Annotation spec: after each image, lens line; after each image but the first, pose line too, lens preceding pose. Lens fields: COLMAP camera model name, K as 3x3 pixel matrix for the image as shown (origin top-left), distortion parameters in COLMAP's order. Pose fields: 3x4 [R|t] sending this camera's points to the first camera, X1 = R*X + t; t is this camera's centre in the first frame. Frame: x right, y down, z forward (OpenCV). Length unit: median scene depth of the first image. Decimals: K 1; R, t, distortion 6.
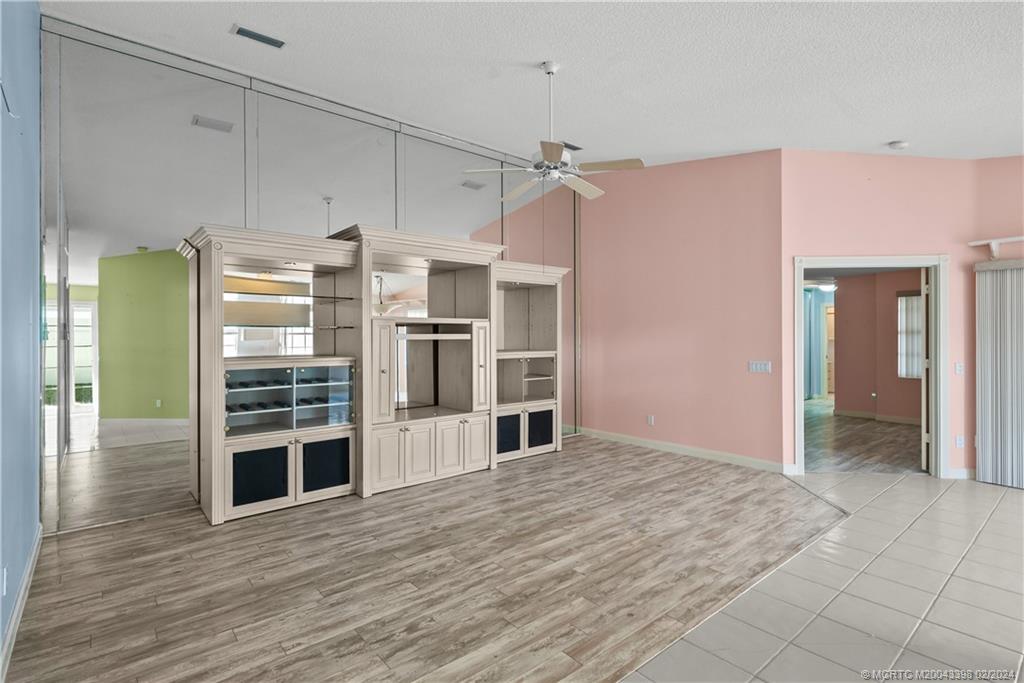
lens RADIAL K [[490.9, 0, 510.6], [0, 490.9, 342.7], [0, 0, 1]] dist [0.000080, 0.000877]
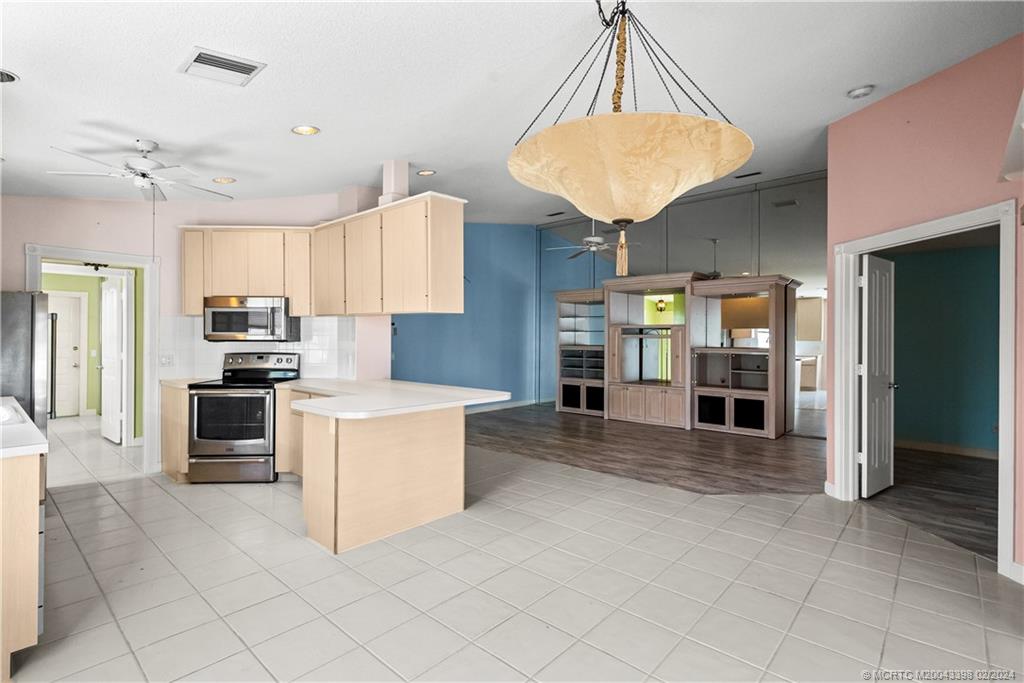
lens RADIAL K [[490.9, 0, 520.0], [0, 490.9, 338.8], [0, 0, 1]] dist [0.000080, 0.000877]
pose [[0.154014, 0.007790, -0.988038, 1.806205], [-0.014081, 0.999885, 0.005689, -0.008345], [0.987968, 0.013036, 0.154106, 0.424823]]
